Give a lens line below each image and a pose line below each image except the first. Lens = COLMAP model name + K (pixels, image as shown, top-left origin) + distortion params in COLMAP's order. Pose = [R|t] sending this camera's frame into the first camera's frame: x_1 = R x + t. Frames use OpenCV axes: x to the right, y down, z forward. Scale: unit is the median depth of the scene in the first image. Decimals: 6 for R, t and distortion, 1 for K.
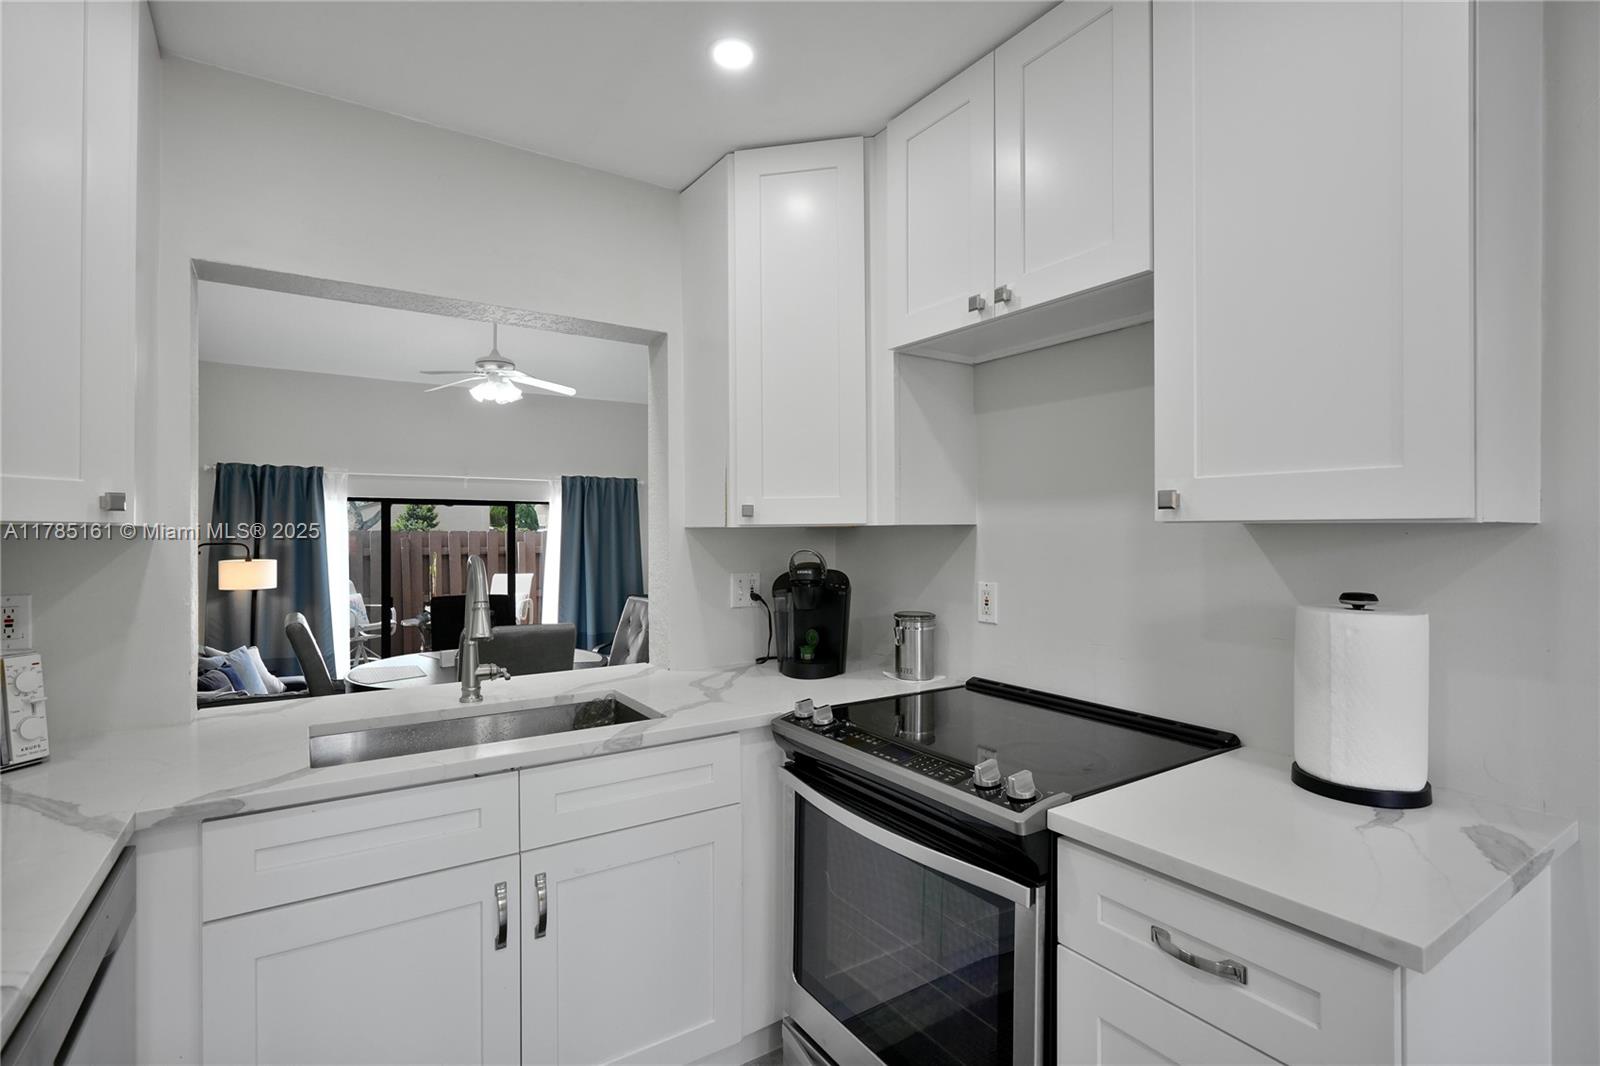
lens RADIAL K [[761.5, 0, 730.6], [0, 761.5, 528.9], [0, 0, 1]] dist [-0.017937, 0.006103]
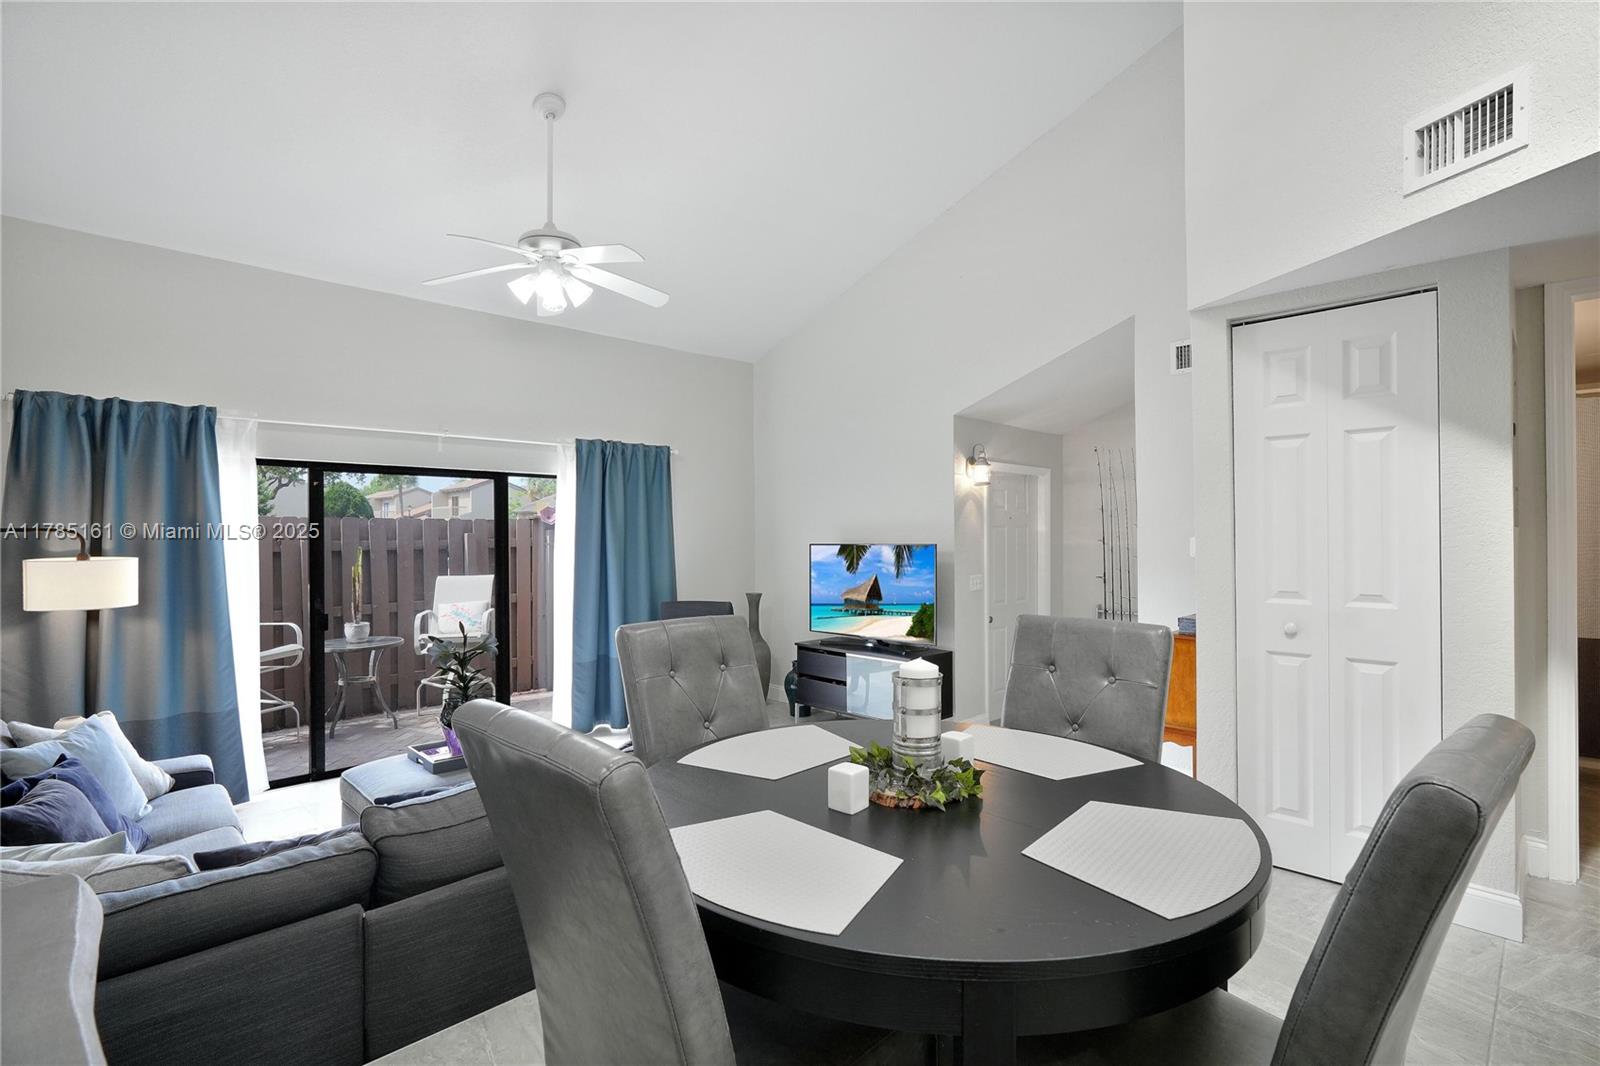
lens RADIAL K [[761.5, 0, 768.5], [0, 761.5, 526.8], [0, 0, 1]] dist [-0.017937, 0.006103]
pose [[0.973237, -0.000107, 0.229804, -0.250080], [0.000567, 0.999998, -0.001934, 0.017970], [-0.229804, 0.002013, 0.973235, 0.307133]]
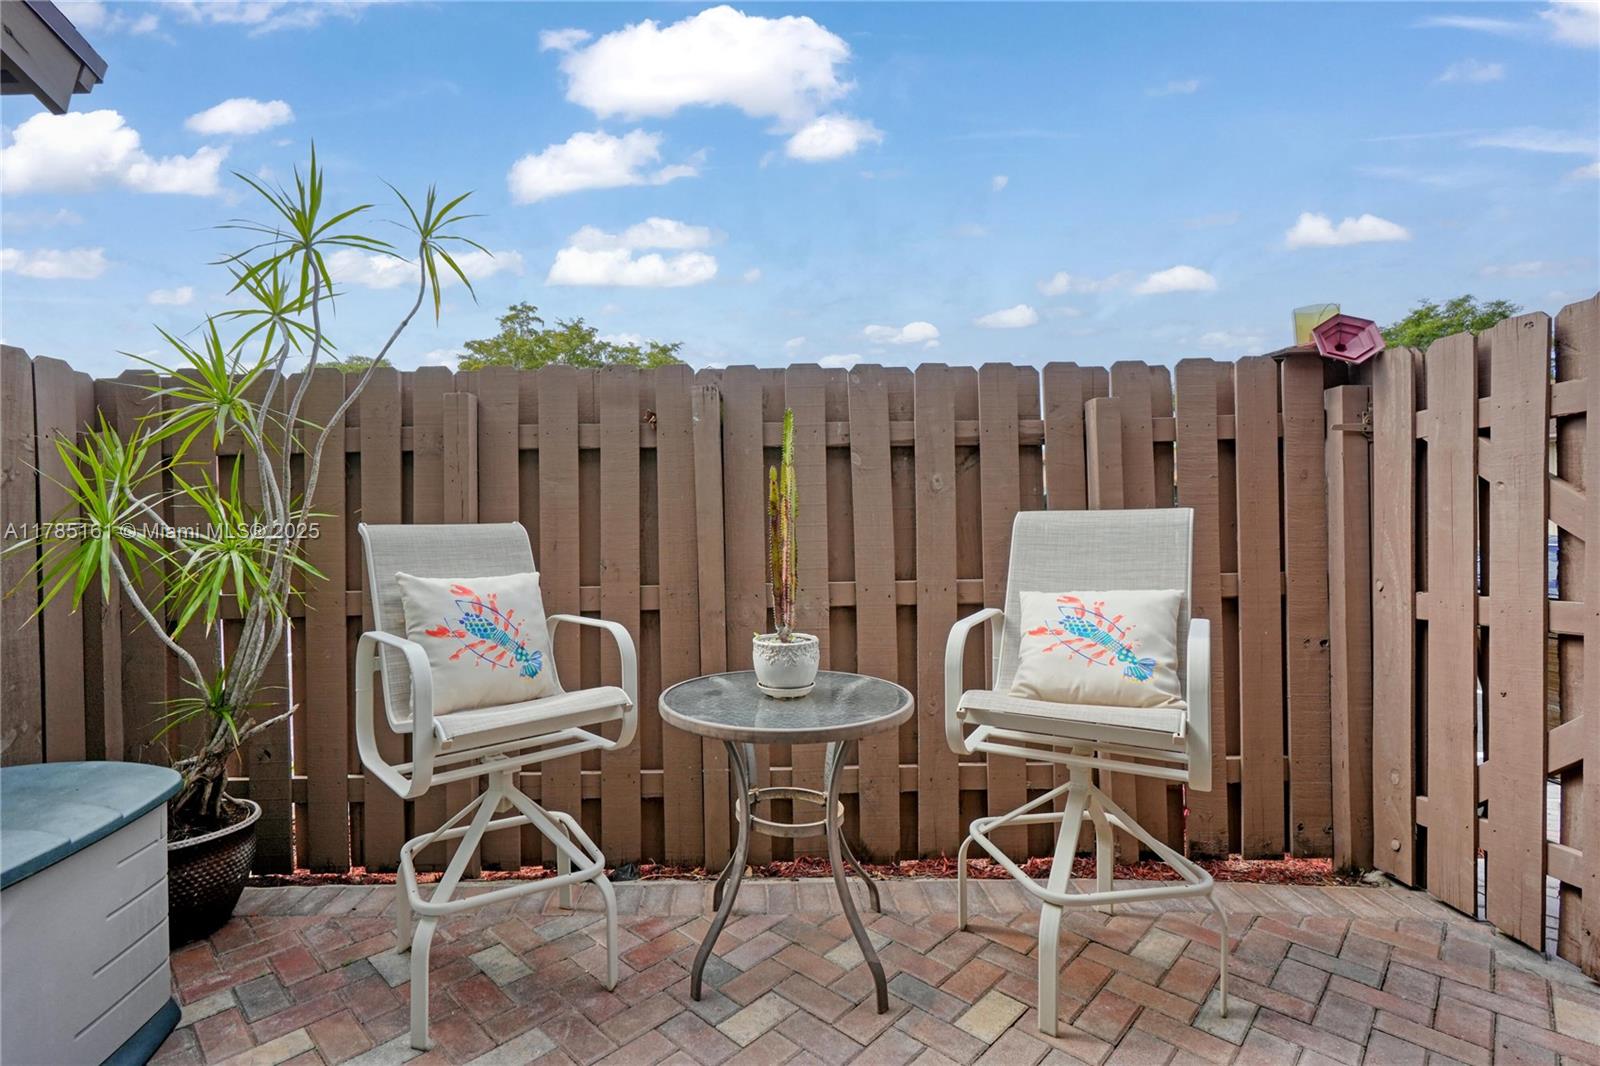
lens RADIAL K [[761.5, 0, 742.6], [0, 761.5, 512.7], [0, 0, 1]] dist [-0.017937, 0.006103]
pose [[0.867655, -0.006185, -0.497129, -0.393024], [0.008806, 0.999957, 0.002929, 0.085278], [0.497089, -0.006919, 0.867672, 1.081654]]
